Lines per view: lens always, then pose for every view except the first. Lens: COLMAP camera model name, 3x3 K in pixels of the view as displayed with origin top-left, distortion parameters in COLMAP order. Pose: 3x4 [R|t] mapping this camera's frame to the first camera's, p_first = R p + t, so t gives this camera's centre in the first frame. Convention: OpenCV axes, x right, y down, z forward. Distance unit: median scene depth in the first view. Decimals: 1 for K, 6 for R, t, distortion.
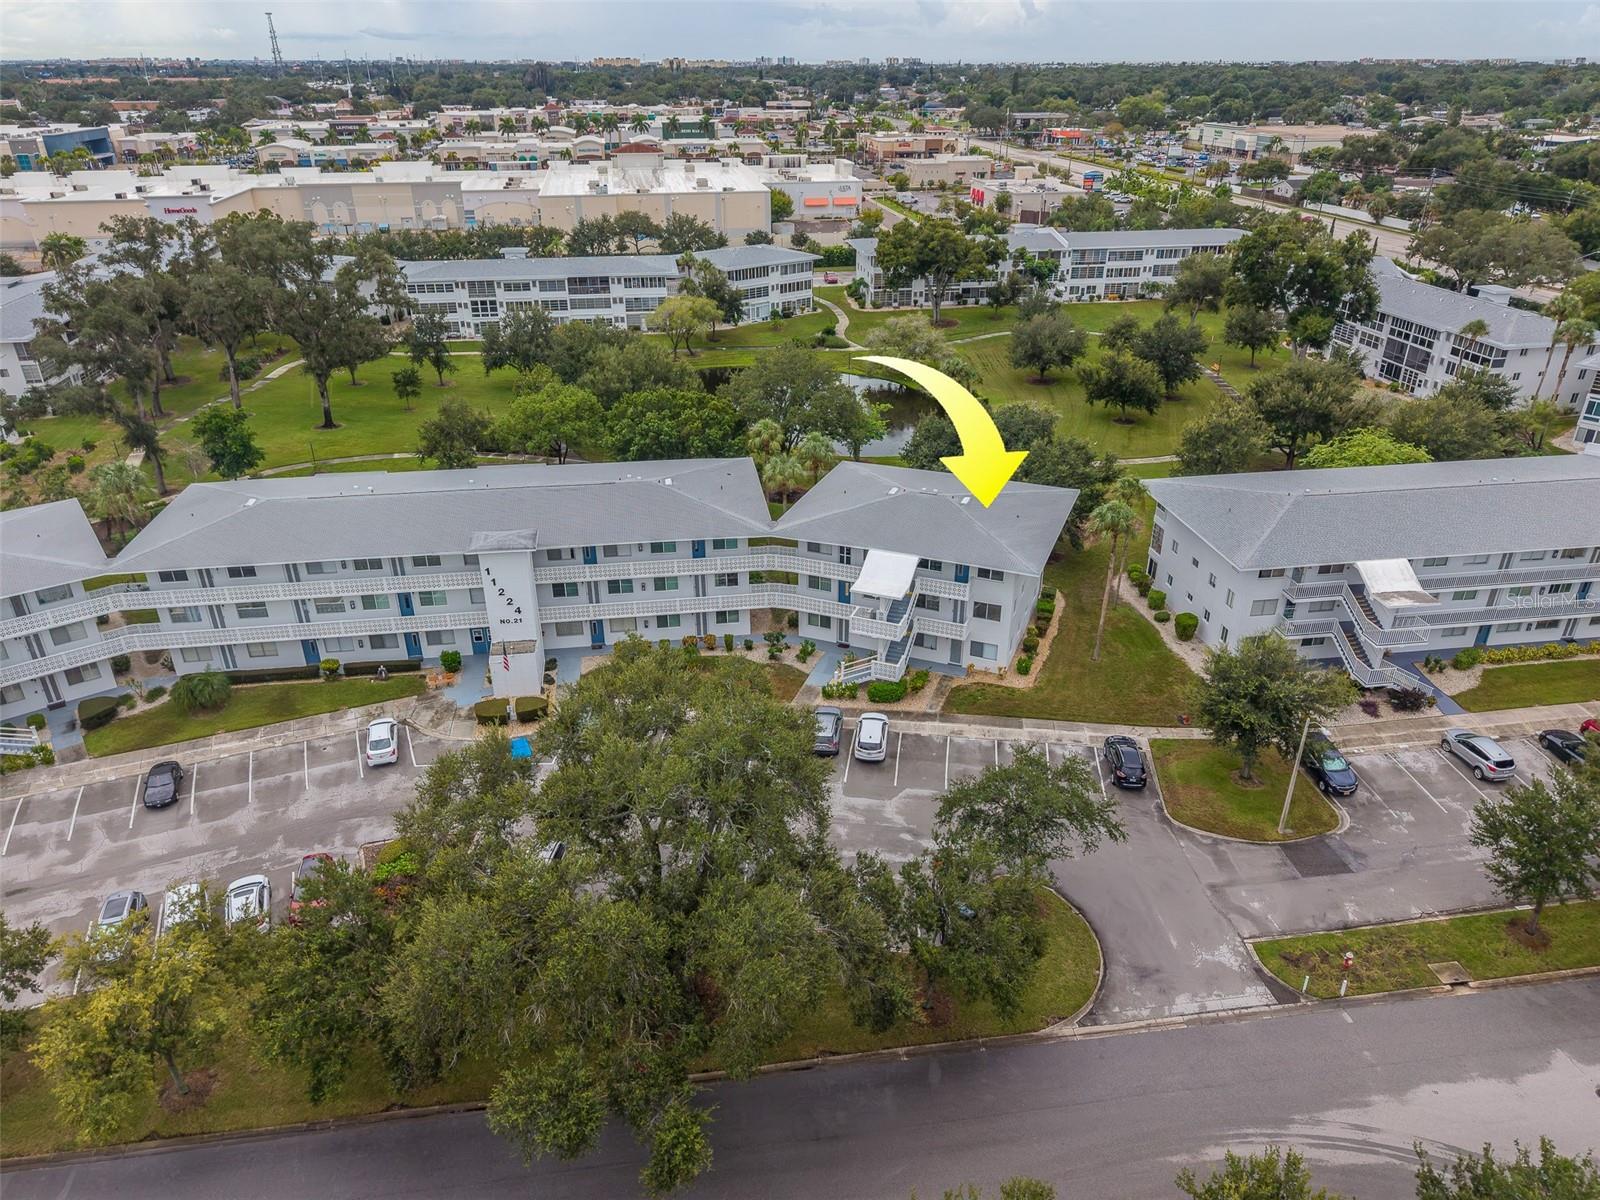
lens RADIAL K [[1070.9, 0, 800.0], [0, 1070.9, 600.0], [0, 0, 1]] dist [0.001967, -0.002161]
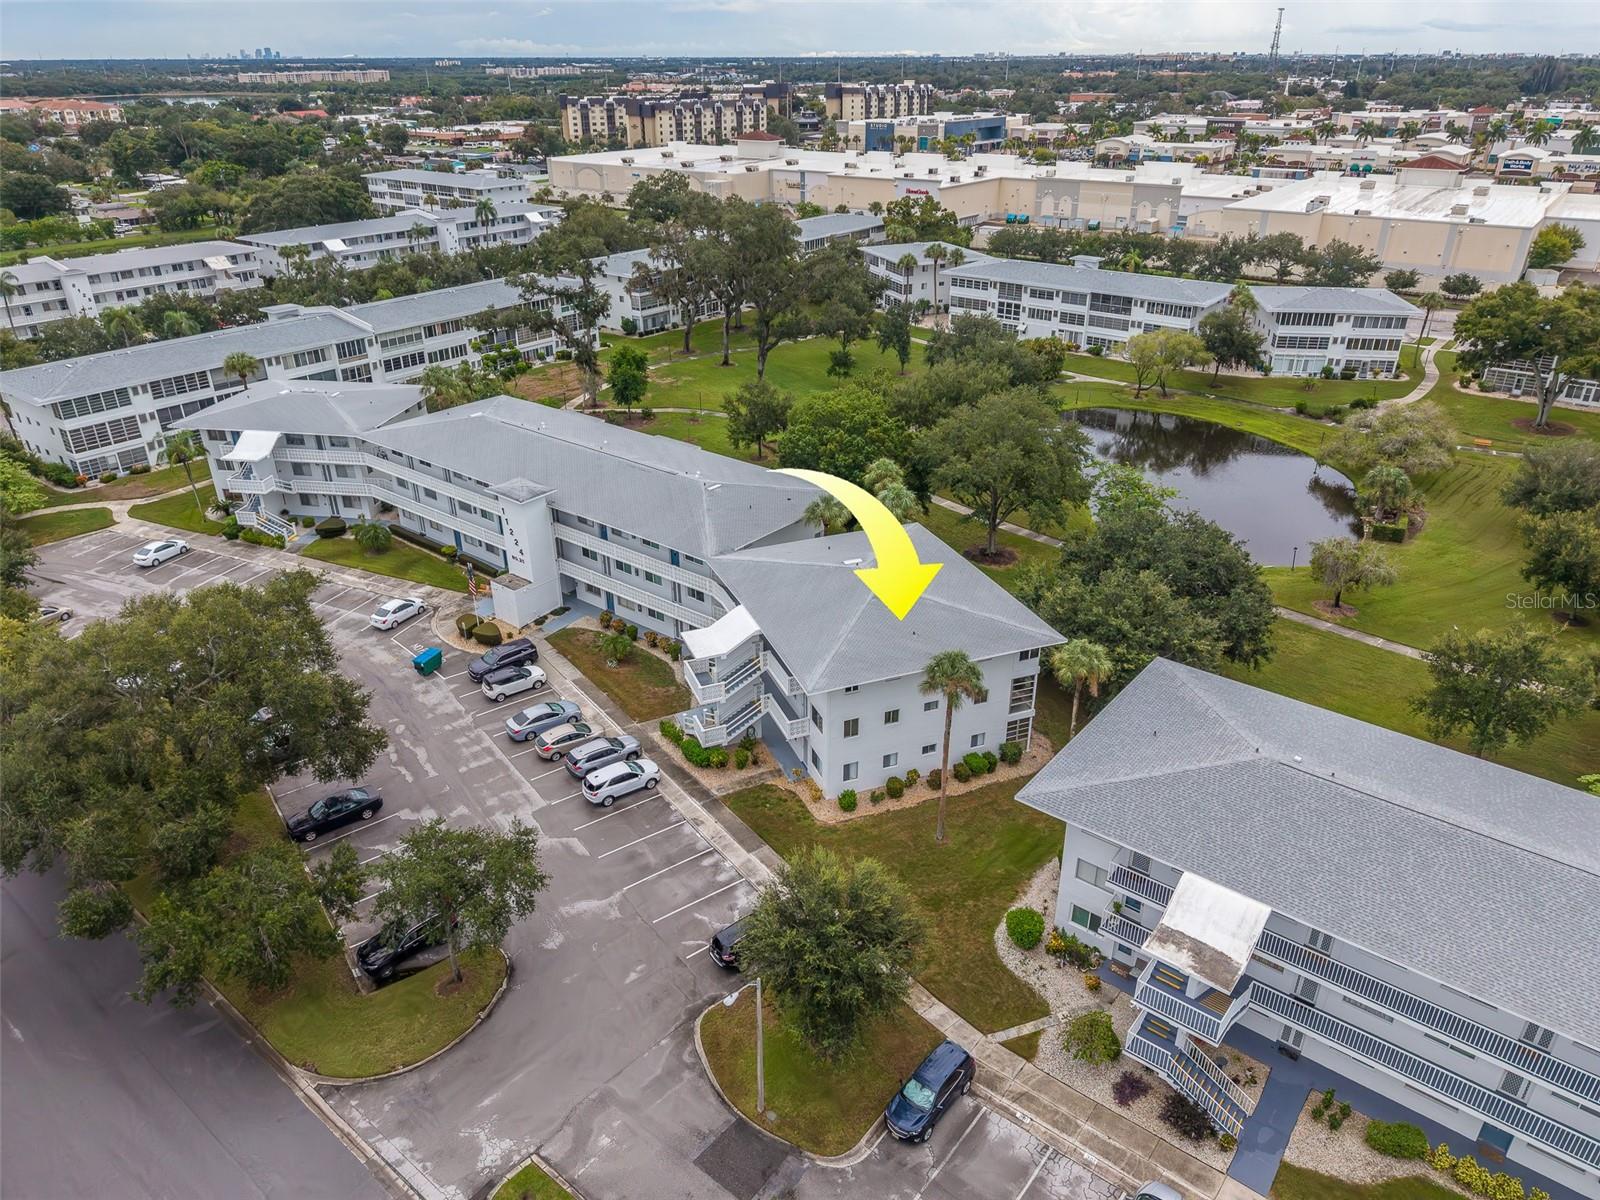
lens RADIAL K [[1070.9, 0, 800.0], [0, 1070.9, 600.0], [0, 0, 1]] dist [0.001967, -0.002161]
pose [[0.685578, 0.326633, -0.650610, 0.312705], [-0.323849, 0.937235, 0.129277, -0.083941], [0.652001, 0.122070, 0.748327, 0.152357]]
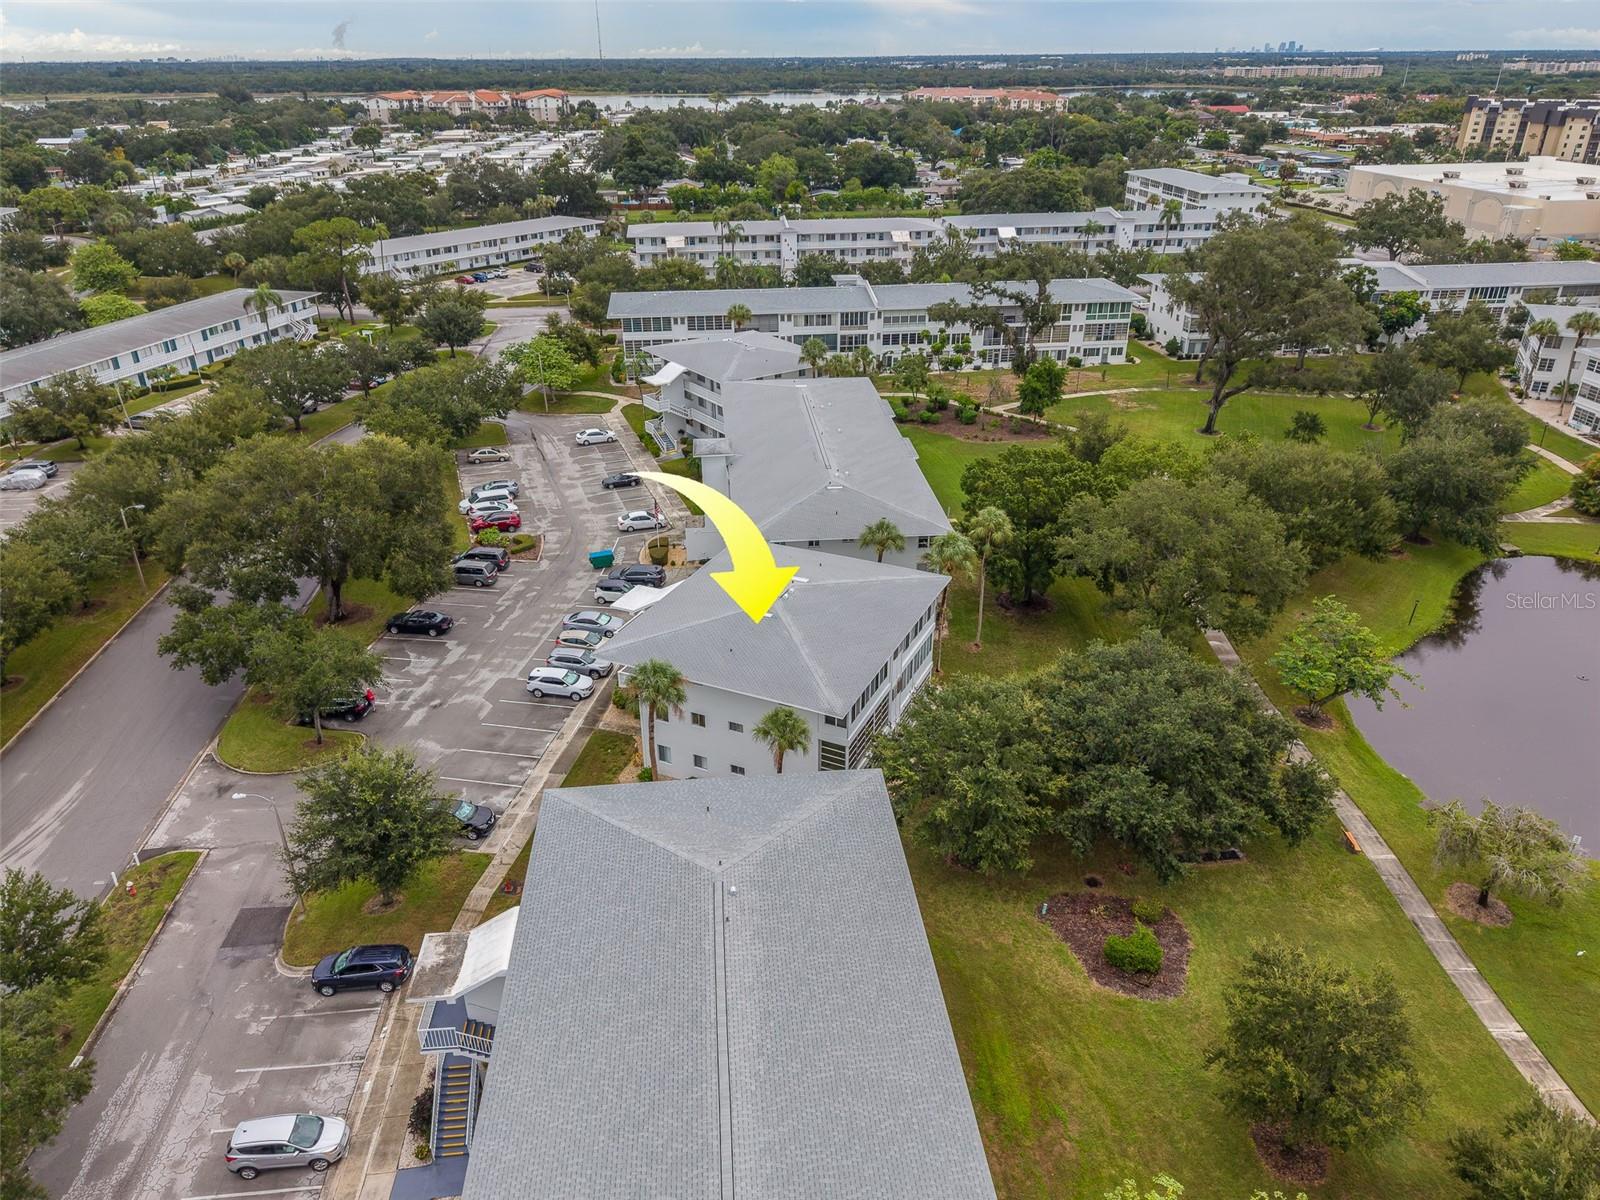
lens RADIAL K [[1065.5, 0, 800.0], [0, 1065.5, 600.0], [0, 0, 1]] dist [0.009336, -0.006626]
pose [[-0.046335, 0.453356, -0.890124, 0.430145], [-0.443846, 0.788947, 0.424928, -0.226817], [0.894905, 0.414767, 0.164664, 0.418936]]
